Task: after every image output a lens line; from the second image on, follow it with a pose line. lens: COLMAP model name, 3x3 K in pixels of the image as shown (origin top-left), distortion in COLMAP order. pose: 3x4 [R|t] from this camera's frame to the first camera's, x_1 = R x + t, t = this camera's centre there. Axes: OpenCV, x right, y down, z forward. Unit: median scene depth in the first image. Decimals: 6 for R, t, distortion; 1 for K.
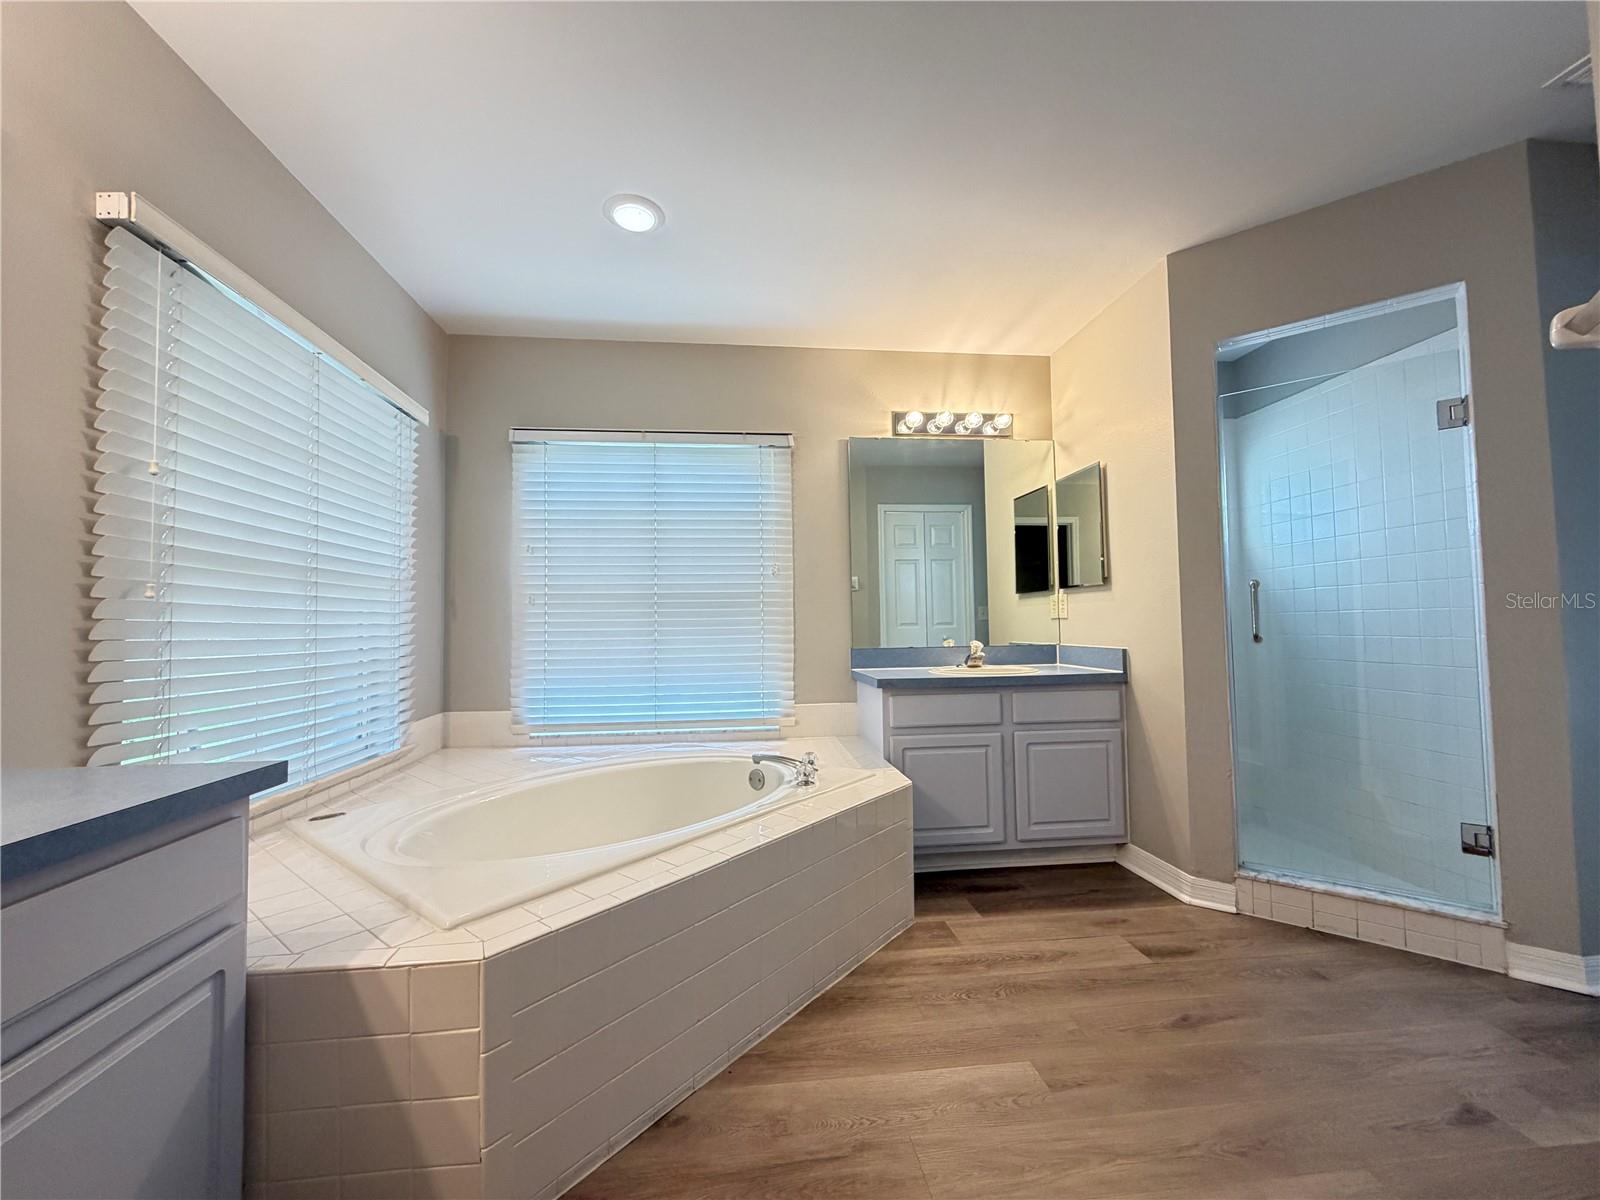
lens RADIAL K [[636.9, 0, 796.7], [0, 636.9, 600.4], [0, 0, 1]] dist [0.000110, -0.000023]
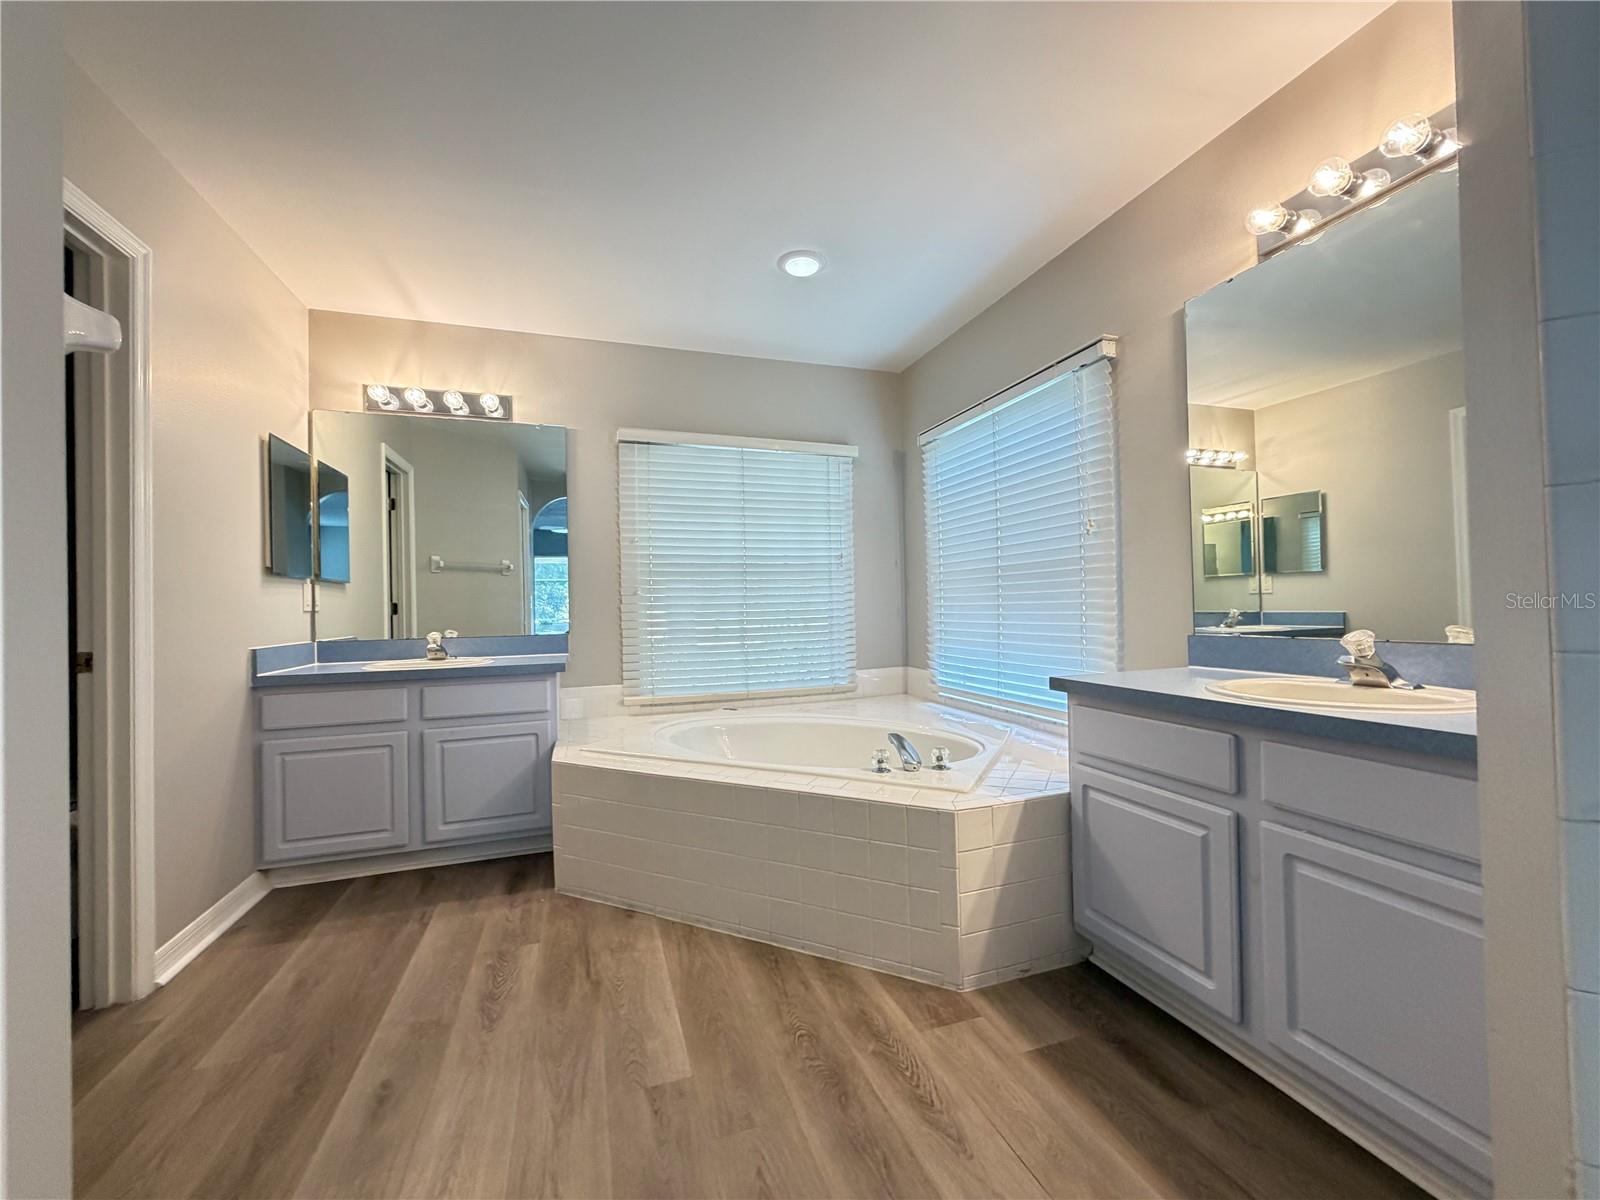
lens RADIAL K [[636.9, 0, 796.7], [0, 636.9, 600.4], [0, 0, 1]] dist [0.000110, -0.000023]
pose [[0.212509, -0.001322, -0.977158, 0.851719], [0.056719, 0.998330, 0.010984, 0.016185], [0.975512, -0.057757, 0.212229, 0.643347]]
